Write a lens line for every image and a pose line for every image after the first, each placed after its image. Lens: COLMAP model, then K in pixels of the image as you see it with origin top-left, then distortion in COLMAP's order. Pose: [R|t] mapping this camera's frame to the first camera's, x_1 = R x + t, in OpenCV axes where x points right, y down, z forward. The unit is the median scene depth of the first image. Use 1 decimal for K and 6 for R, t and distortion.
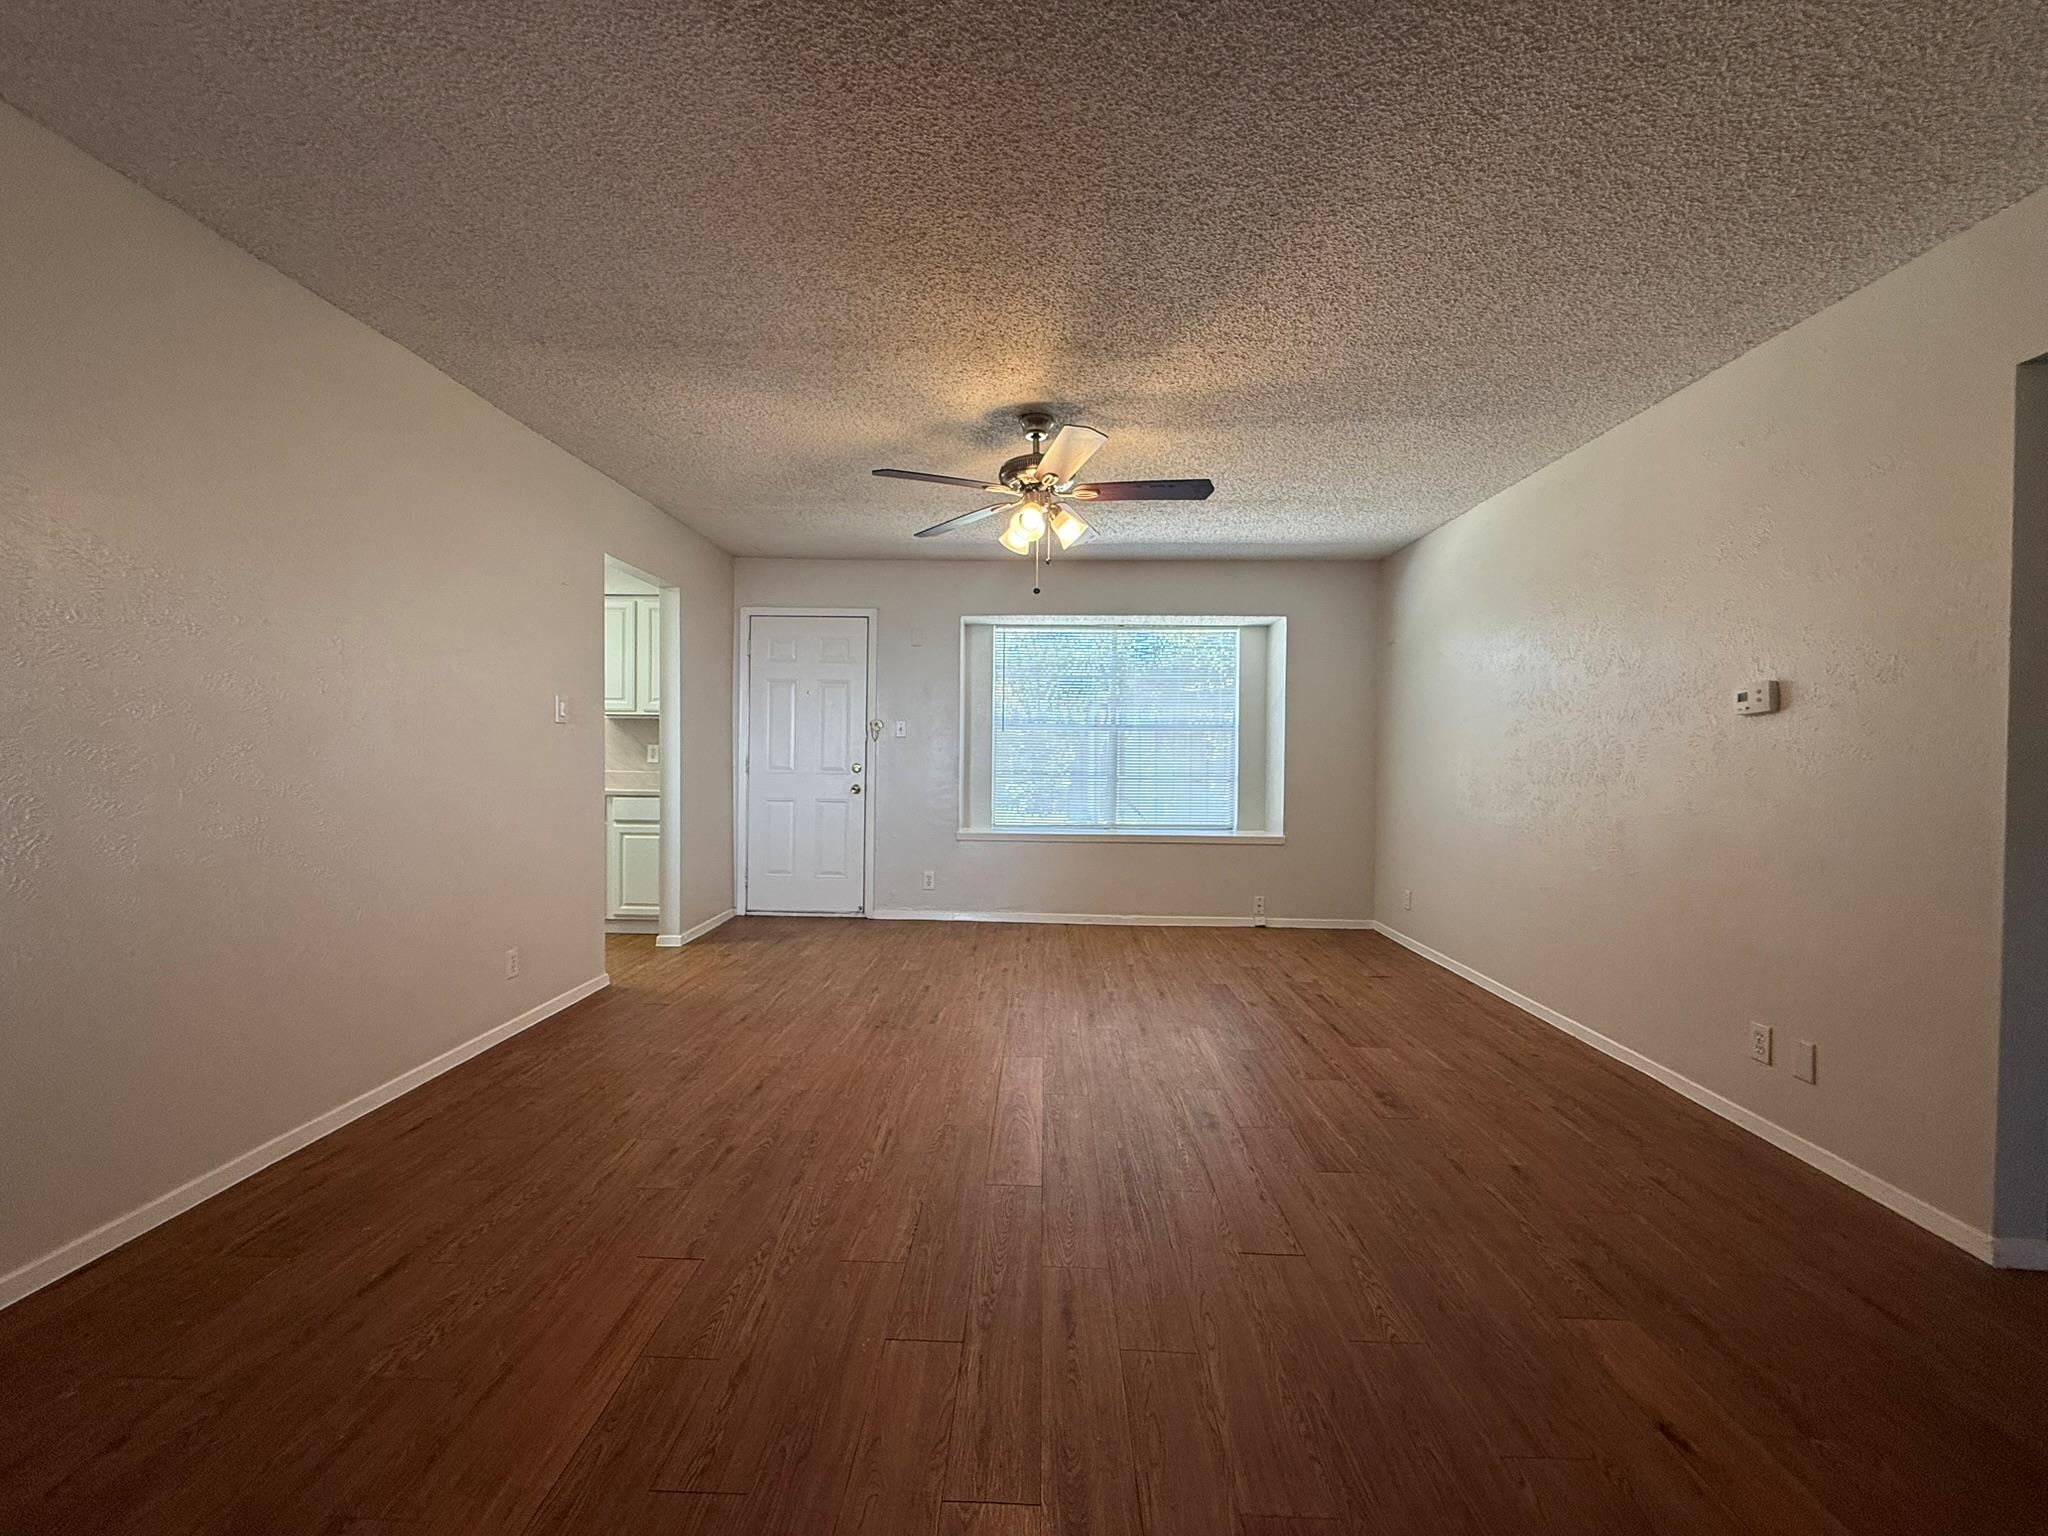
lens RADIAL K [[814.4, 0, 1017.4], [0, 814.4, 763.9], [0, 0, 1]] dist [0.000117, 0.000572]
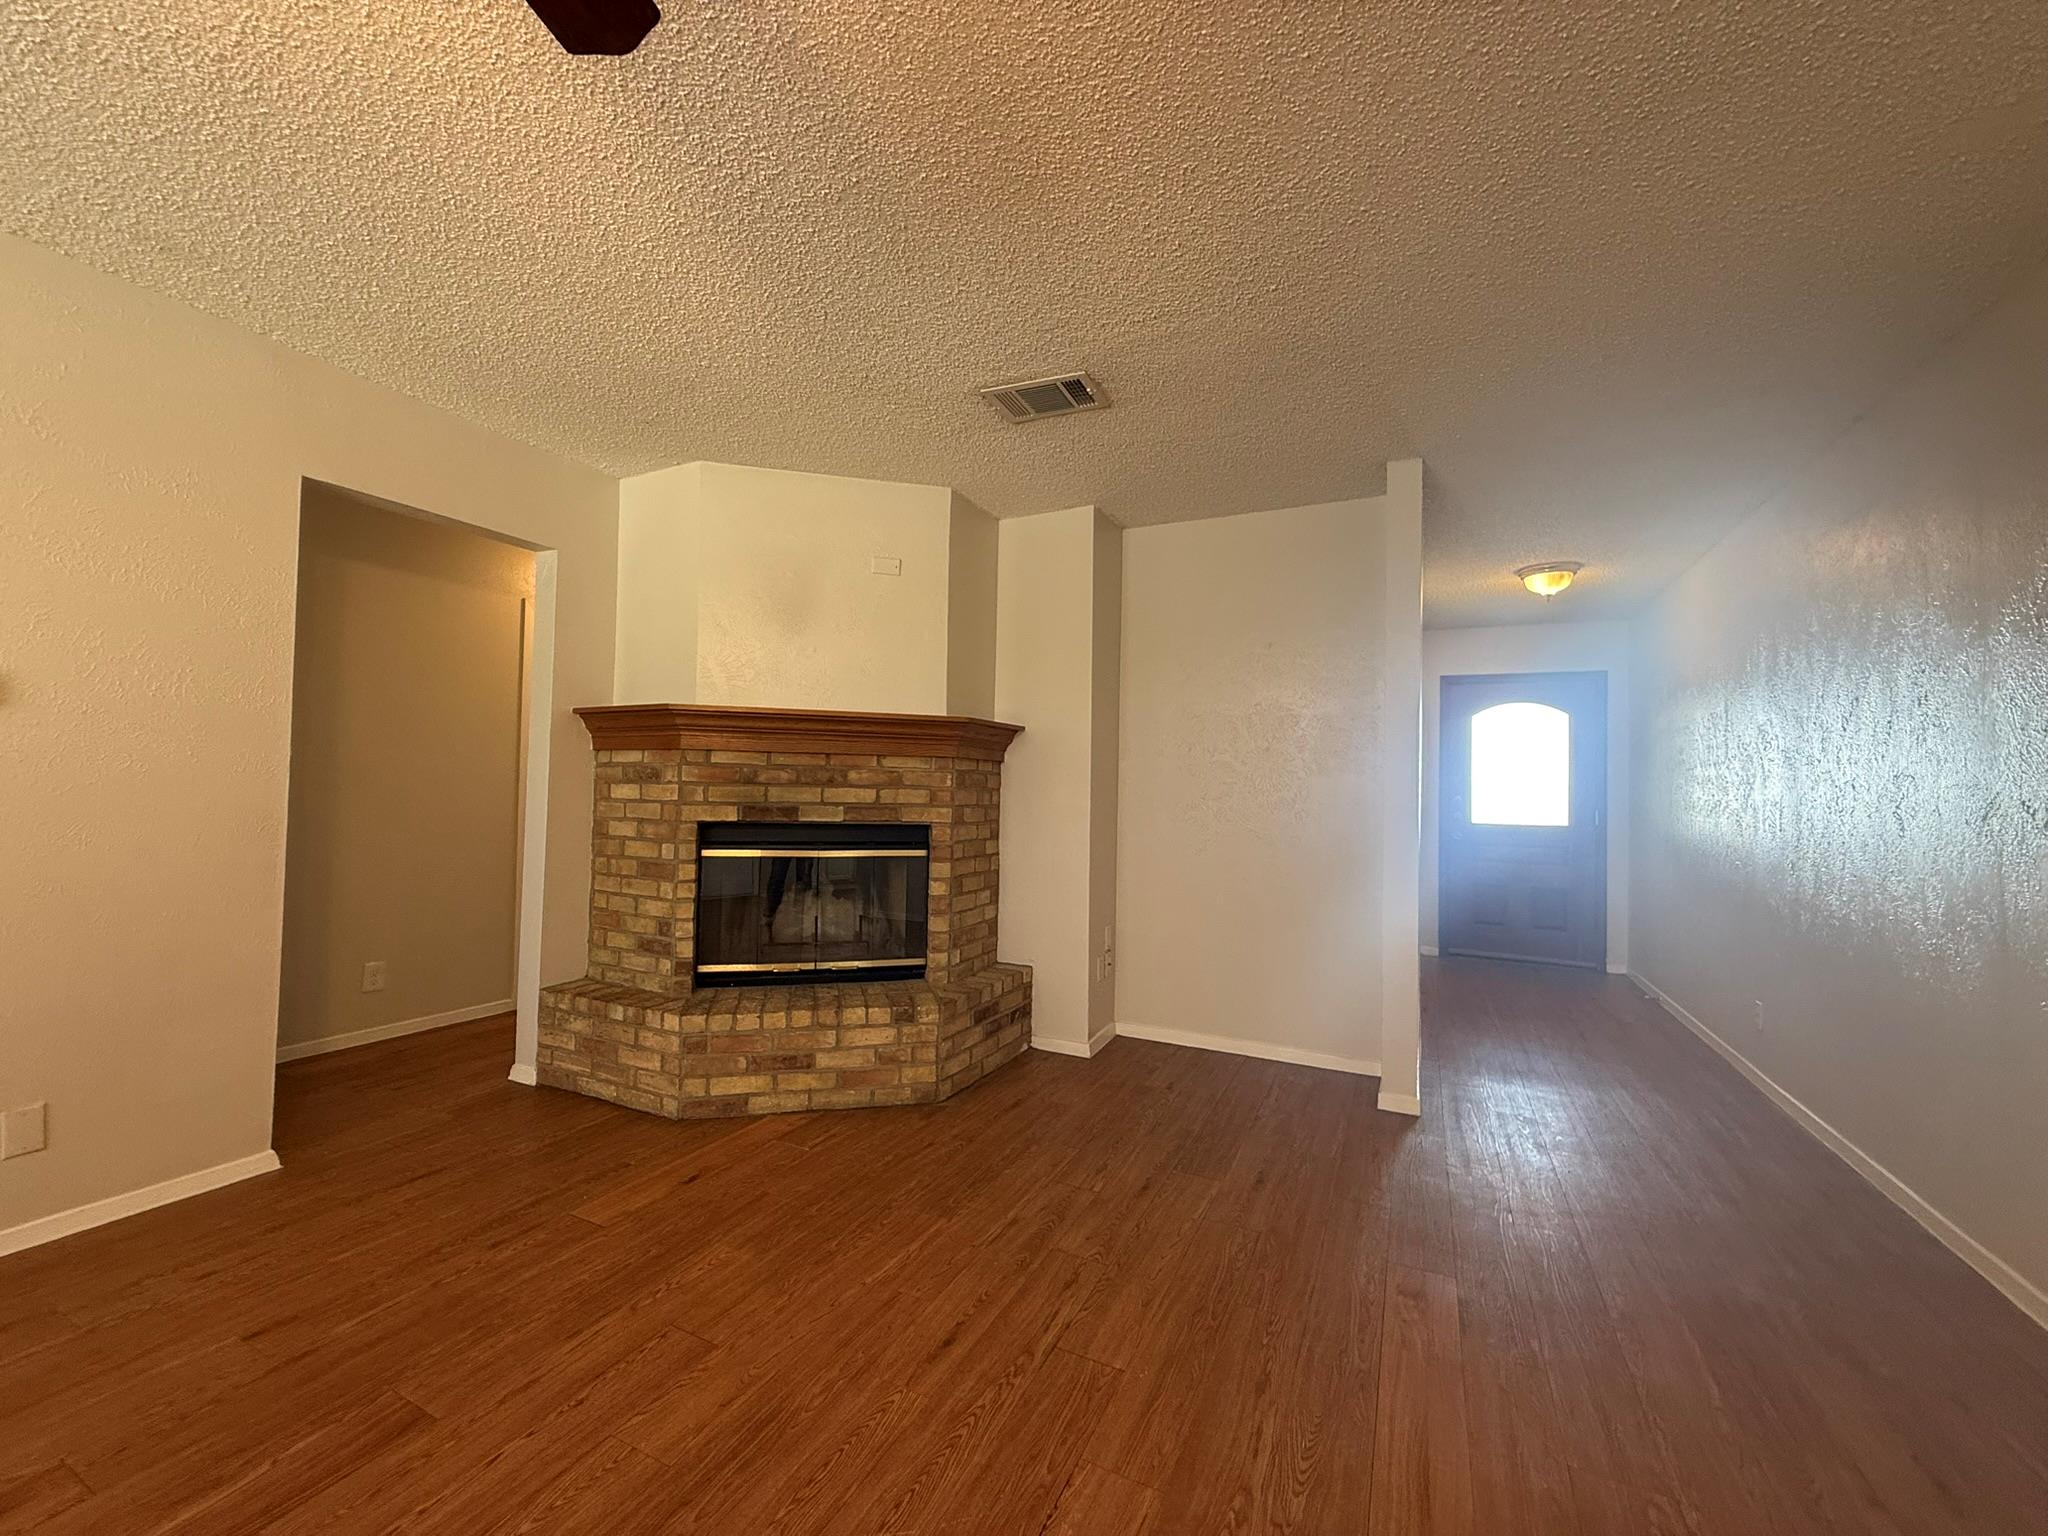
lens RADIAL K [[814.4, 0, 1016.3], [0, 814.4, 767.5], [0, 0, 1]] dist [0.000117, 0.000572]
pose [[-0.909274, -0.019052, 0.415762, -0.169360], [-0.023946, 0.999692, -0.006561, -0.015590], [-0.415509, -0.015922, -0.909450, 0.754983]]
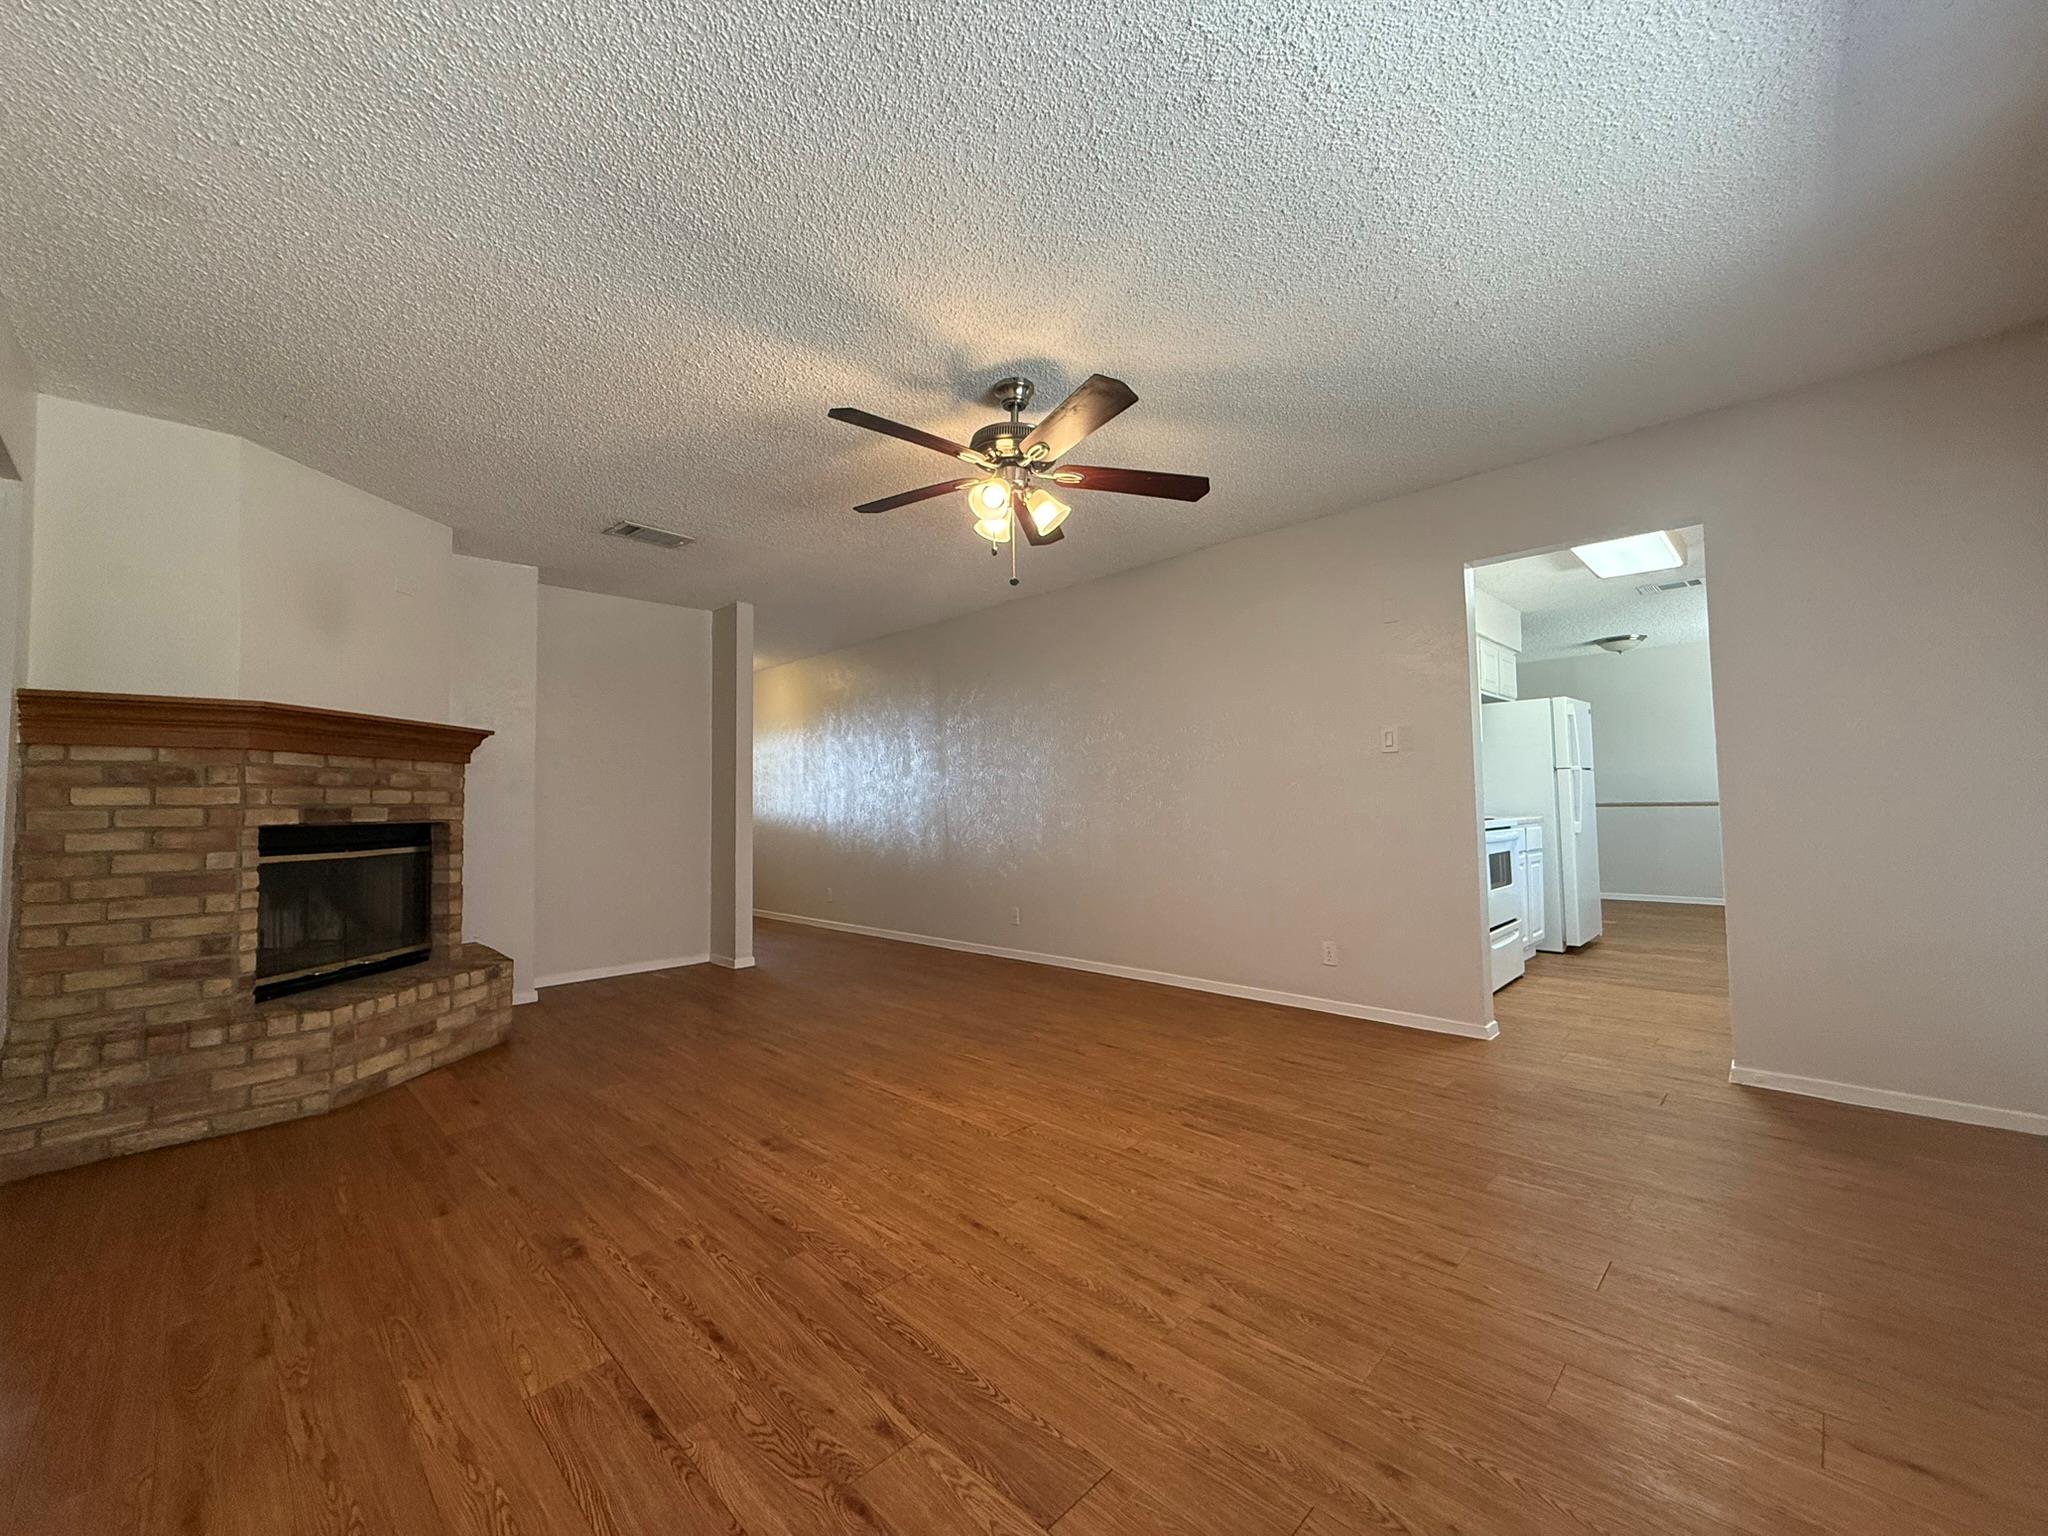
lens RADIAL K [[814.4, 0, 1019.4], [0, 814.4, 767.5], [0, 0, 1]] dist [0.000117, 0.000572]
pose [[-0.683239, -0.033041, -0.729447, 0.466362], [-0.002759, 0.999085, -0.042671, 0.013317], [0.730190, -0.027142, -0.682705, 1.157795]]
